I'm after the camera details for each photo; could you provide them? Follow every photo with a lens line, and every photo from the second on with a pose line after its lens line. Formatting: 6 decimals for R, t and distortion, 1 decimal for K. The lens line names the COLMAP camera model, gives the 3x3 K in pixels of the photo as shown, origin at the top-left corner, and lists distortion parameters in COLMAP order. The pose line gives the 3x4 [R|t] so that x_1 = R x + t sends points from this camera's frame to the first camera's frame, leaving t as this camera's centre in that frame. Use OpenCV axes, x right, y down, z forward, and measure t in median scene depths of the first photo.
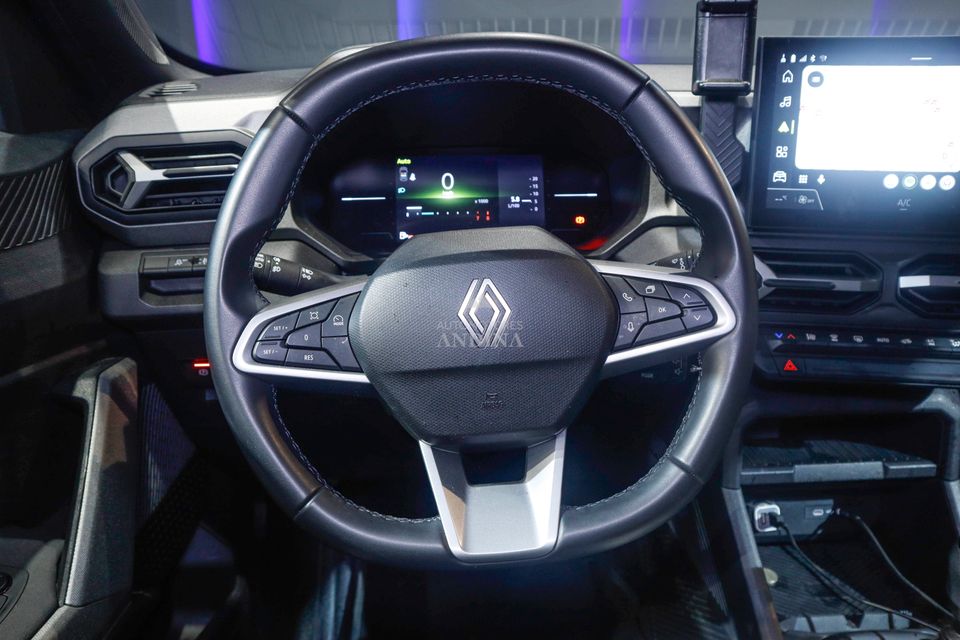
lens RADIAL K [[729.6, 0, 477.2], [0, 729.6, 323.4], [0, 0, 1]] dist [-0.070701, 0.017742]
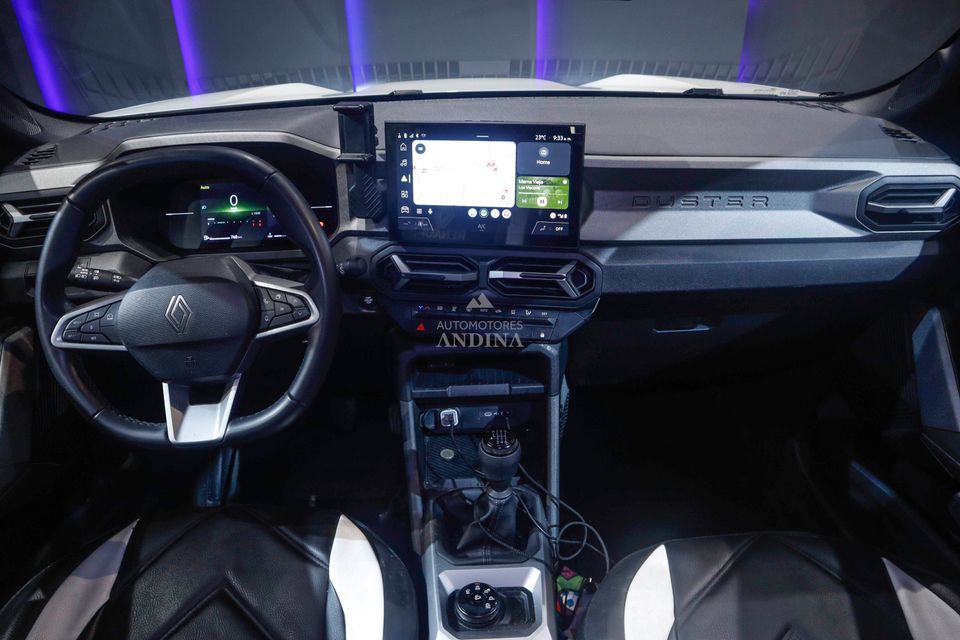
lens RADIAL K [[666.5, 0, 483.5], [0, 666.5, 322.1], [0, 0, 1]] dist [-0.104577, 0.048594]
pose [[0.999925, -0.010846, -0.005747, 0.604105], [0.011571, 0.989126, 0.146612, -0.173809], [0.004094, -0.146668, 0.989177, -0.472585]]
